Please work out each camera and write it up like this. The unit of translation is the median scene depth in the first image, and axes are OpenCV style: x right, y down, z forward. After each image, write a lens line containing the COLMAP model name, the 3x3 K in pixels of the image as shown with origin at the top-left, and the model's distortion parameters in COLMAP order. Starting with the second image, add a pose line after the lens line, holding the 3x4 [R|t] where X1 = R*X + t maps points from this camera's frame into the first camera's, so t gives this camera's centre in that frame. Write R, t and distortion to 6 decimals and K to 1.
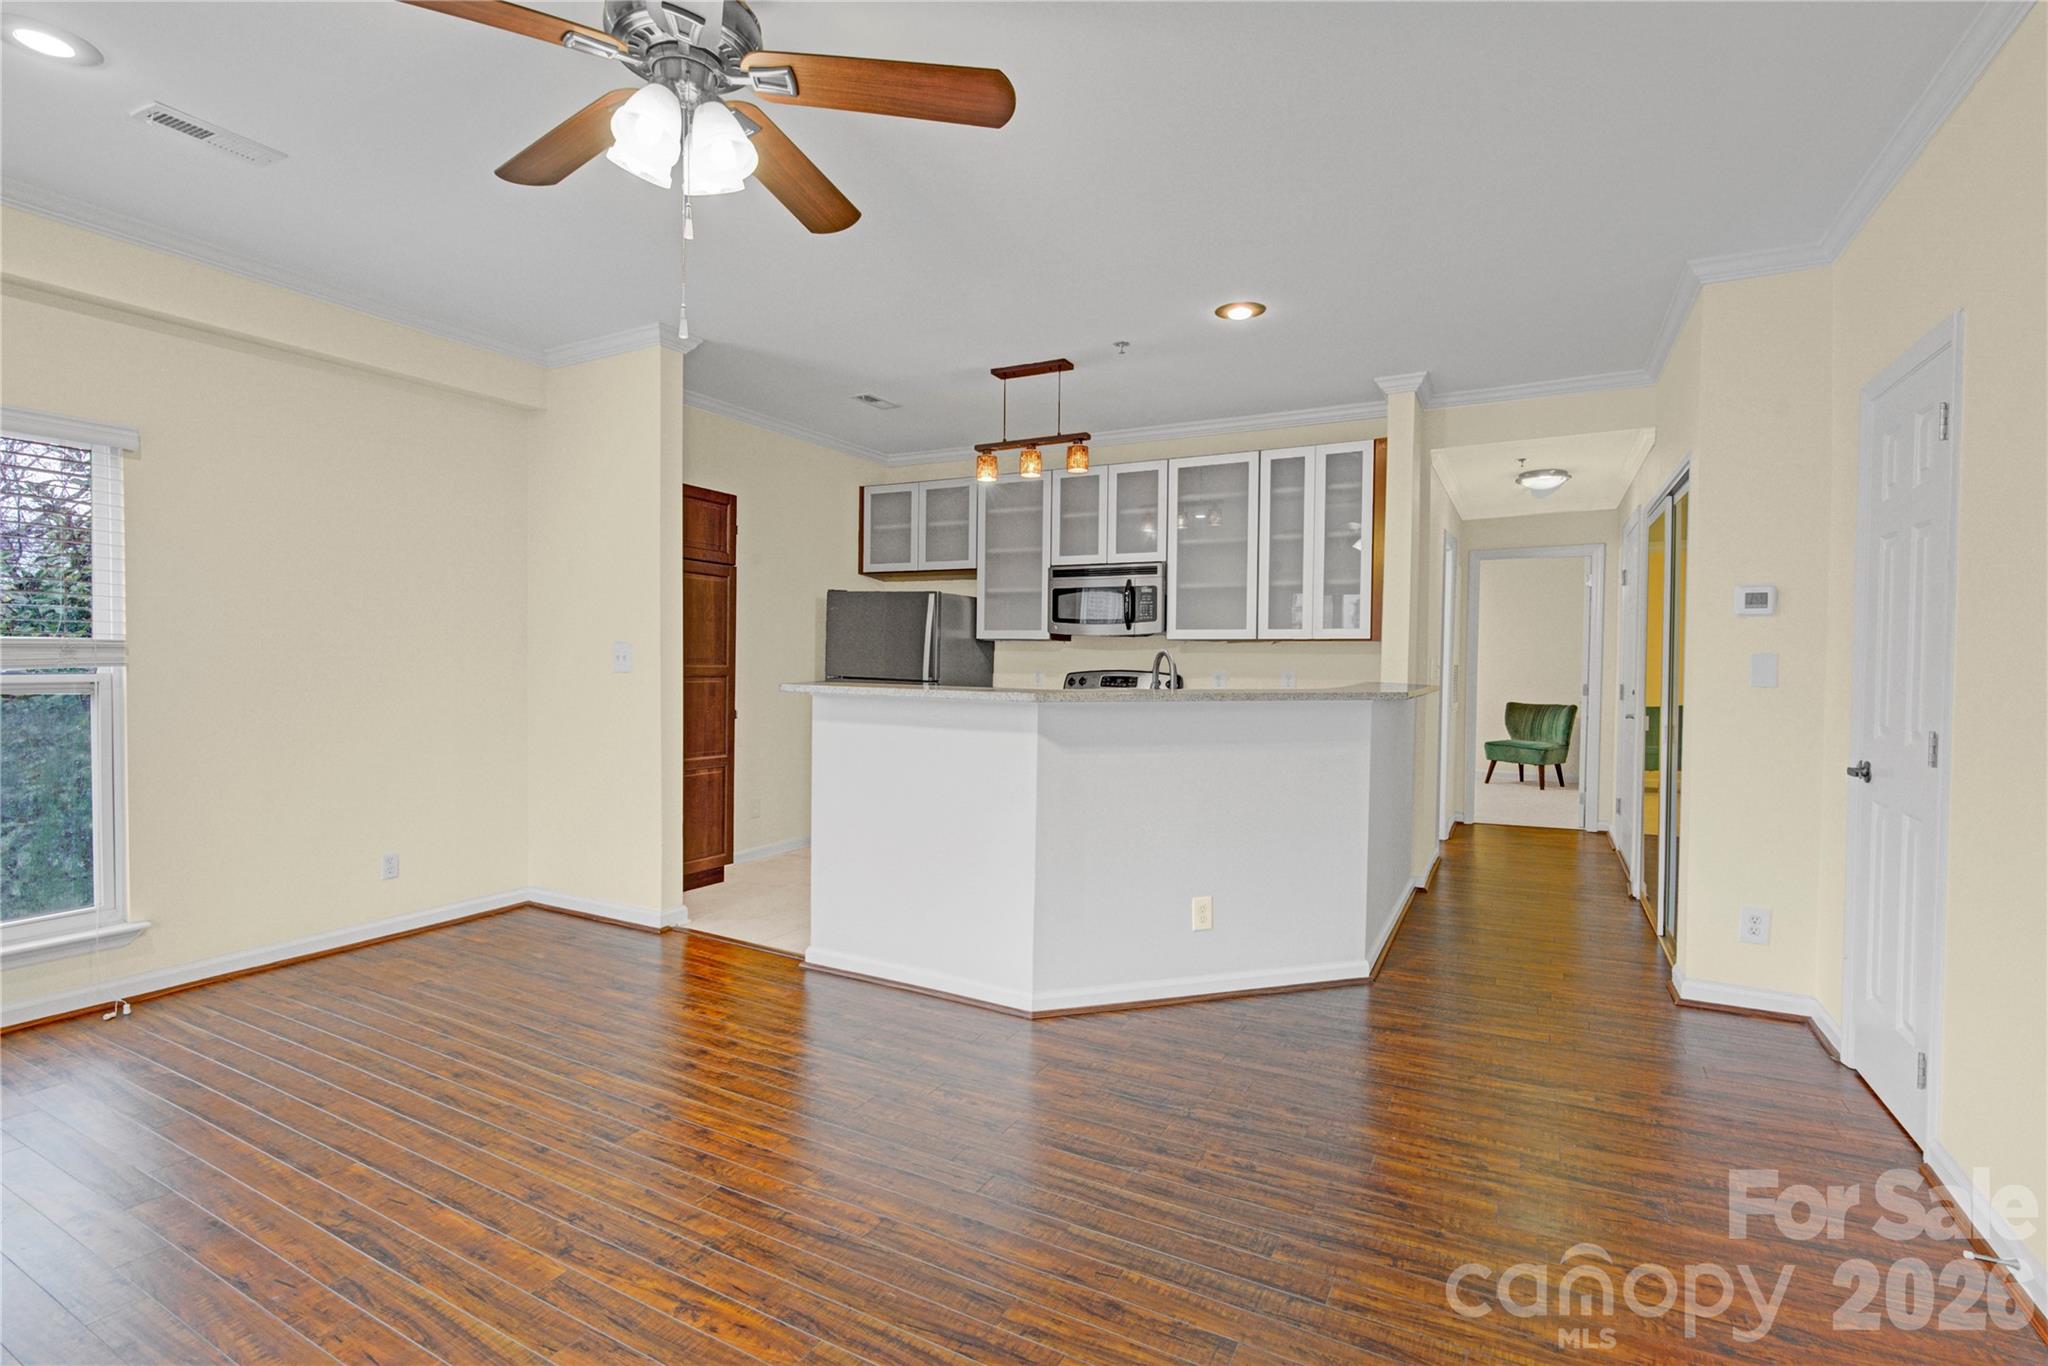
lens RADIAL K [[945.5, 0, 1014.3], [0, 945.5, 679.4], [0, 0, 1]] dist [-0.003744, 0.000427]
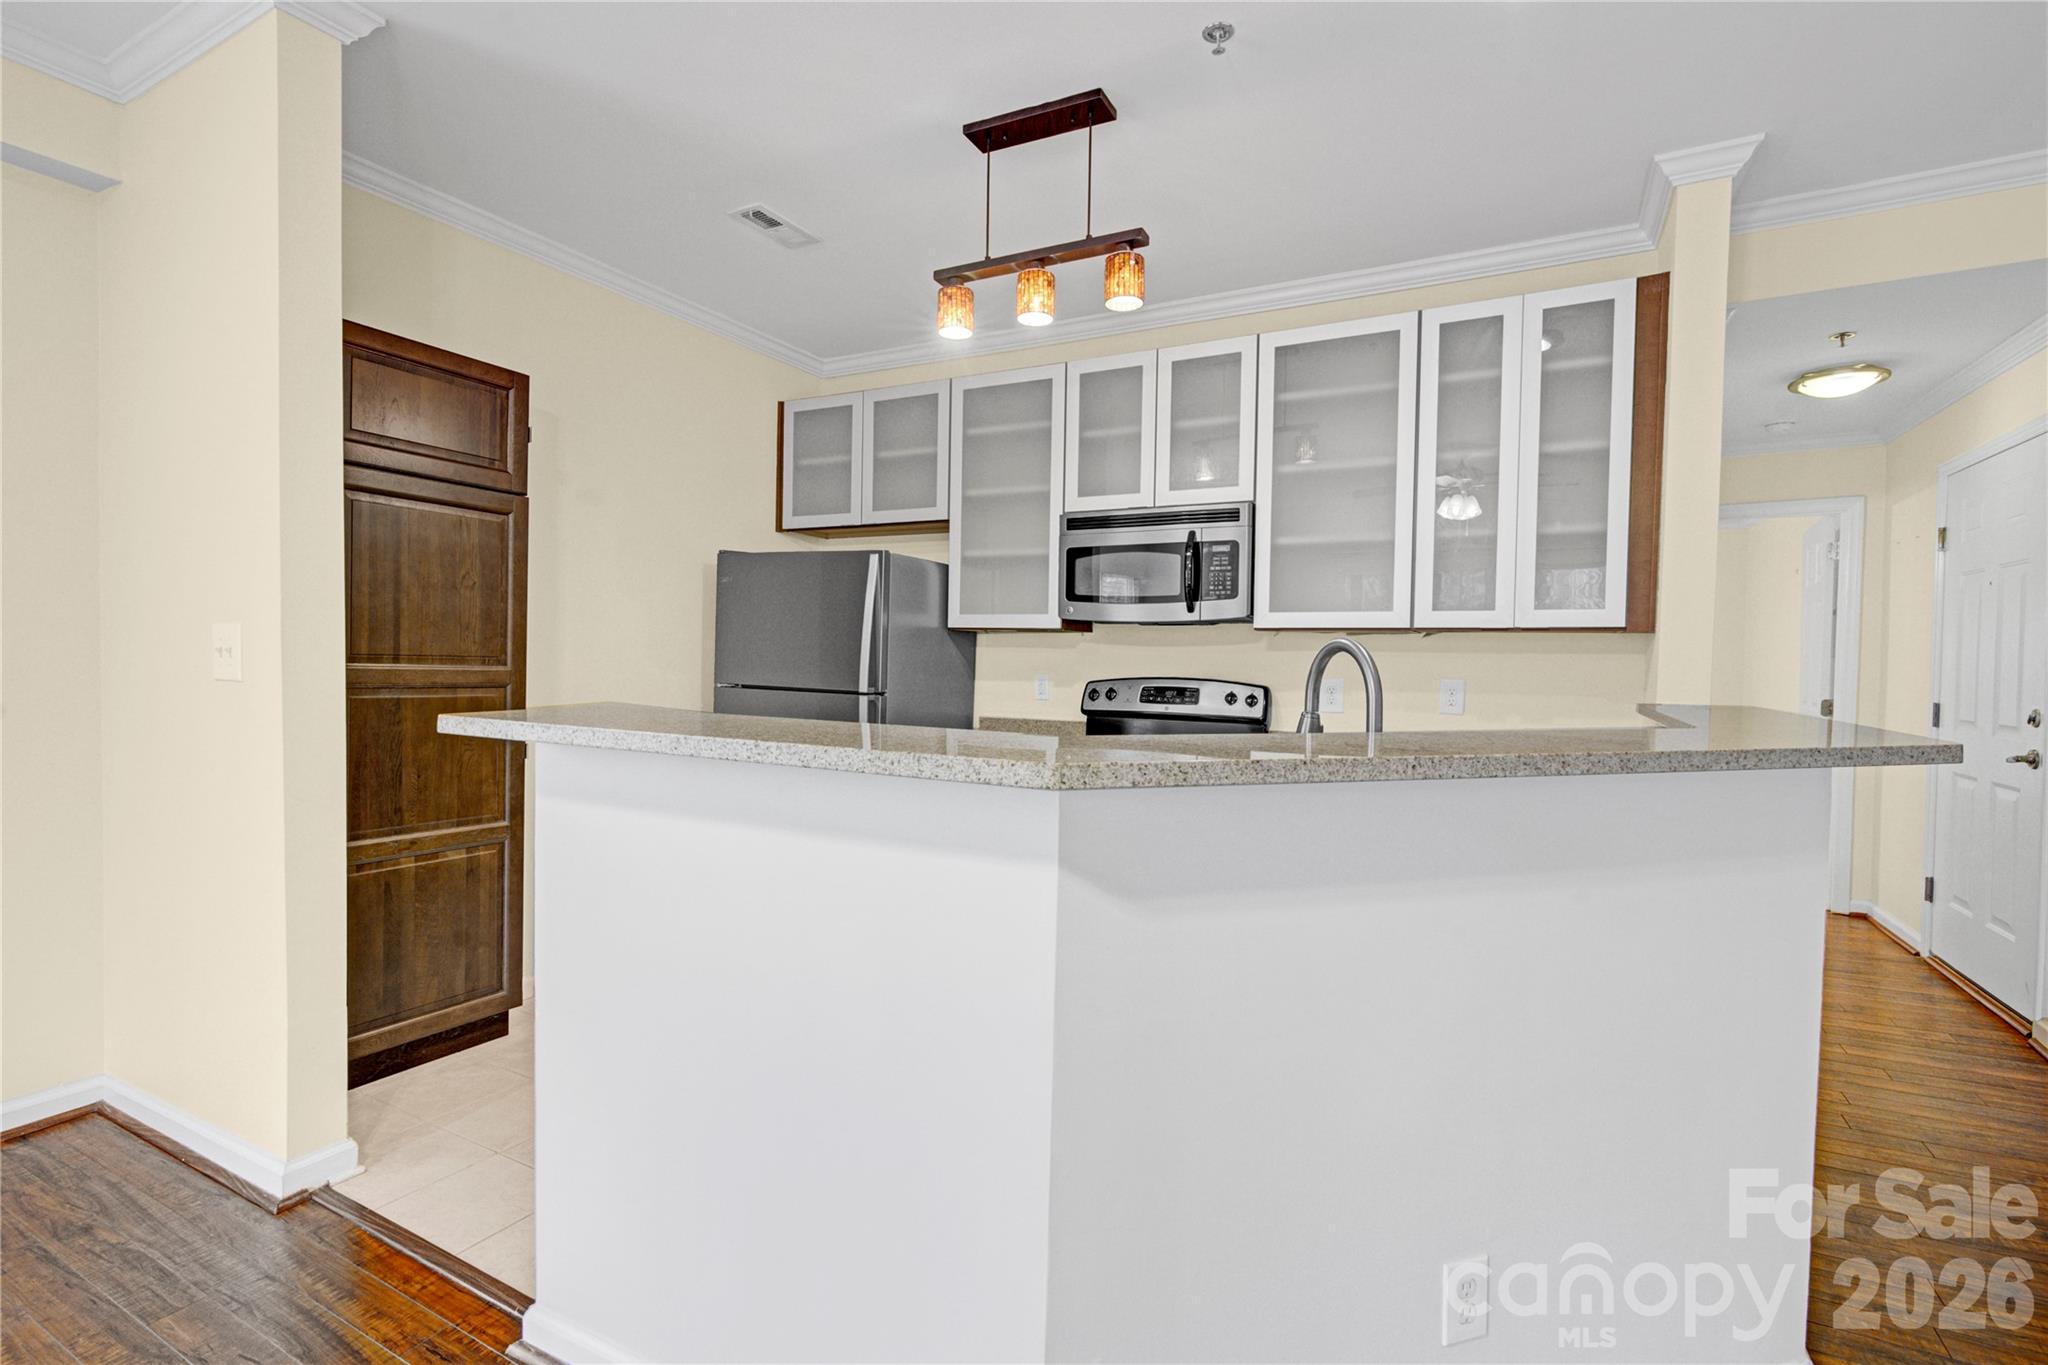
lens RADIAL K [[945.5, 0, 1014.3], [0, 945.5, 678.9], [0, 0, 1]] dist [-0.003744, 0.000427]
pose [[0.999975, 0.005139, 0.004947, 0.002989], [-0.005134, 0.999986, -0.001016, -0.007953], [-0.004952, 0.000991, 0.999987, 0.387908]]
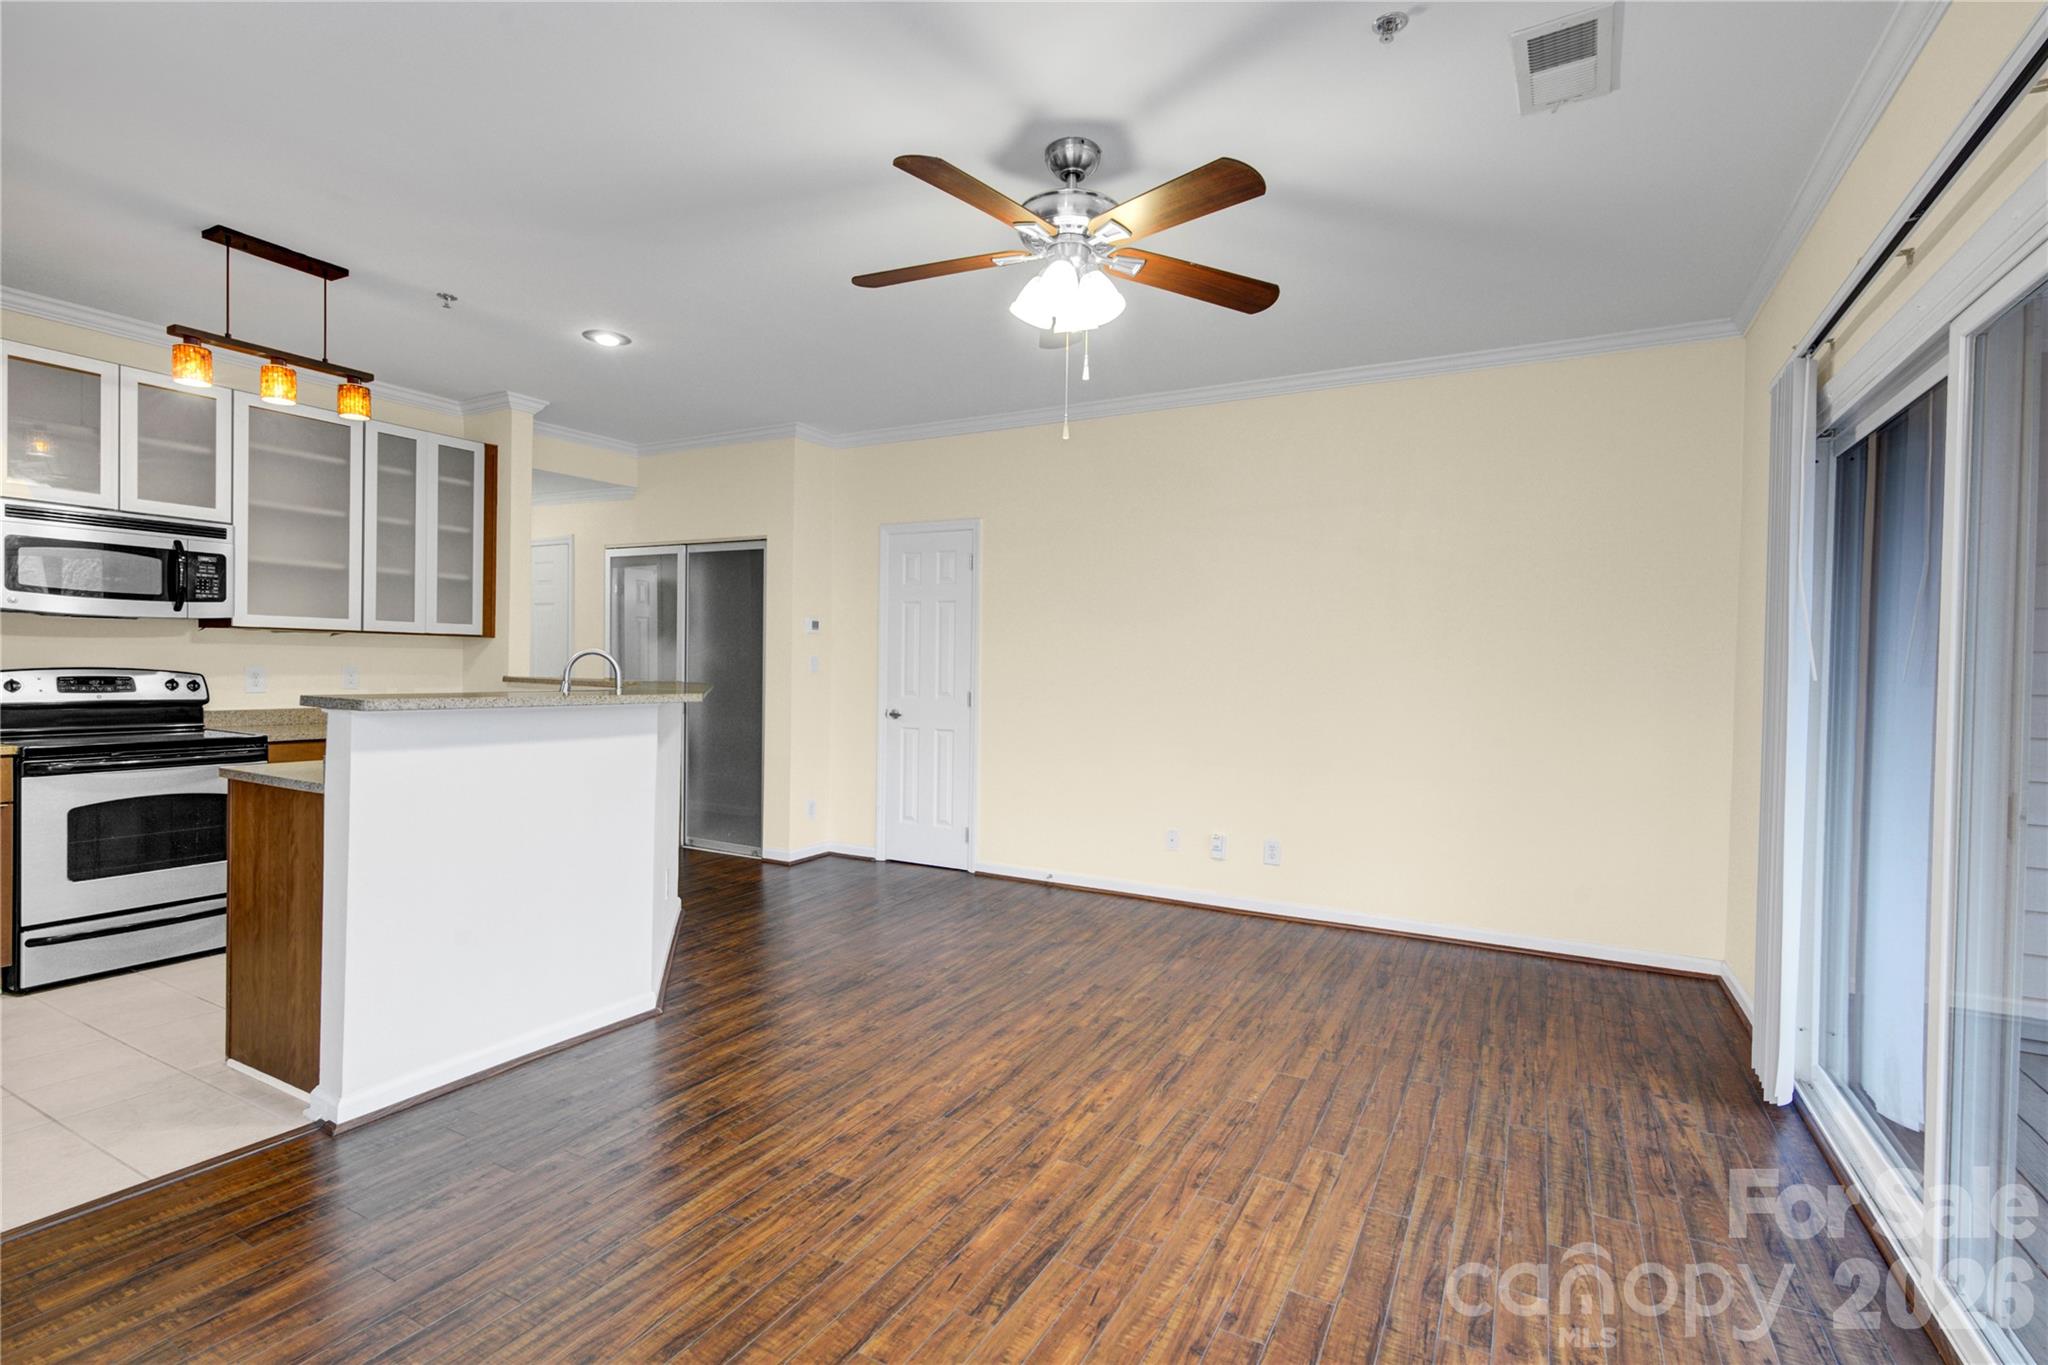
lens RADIAL K [[951.7, 0, 1021.5], [0, 951.7, 681.7], [0, 0, 1]] dist [-0.003925, -0.000386]
pose [[0.002712, -0.028792, 0.999582, -0.602461], [0.005754, 0.999569, 0.028776, -0.016213], [-0.999980, 0.005673, 0.002877, 0.364490]]
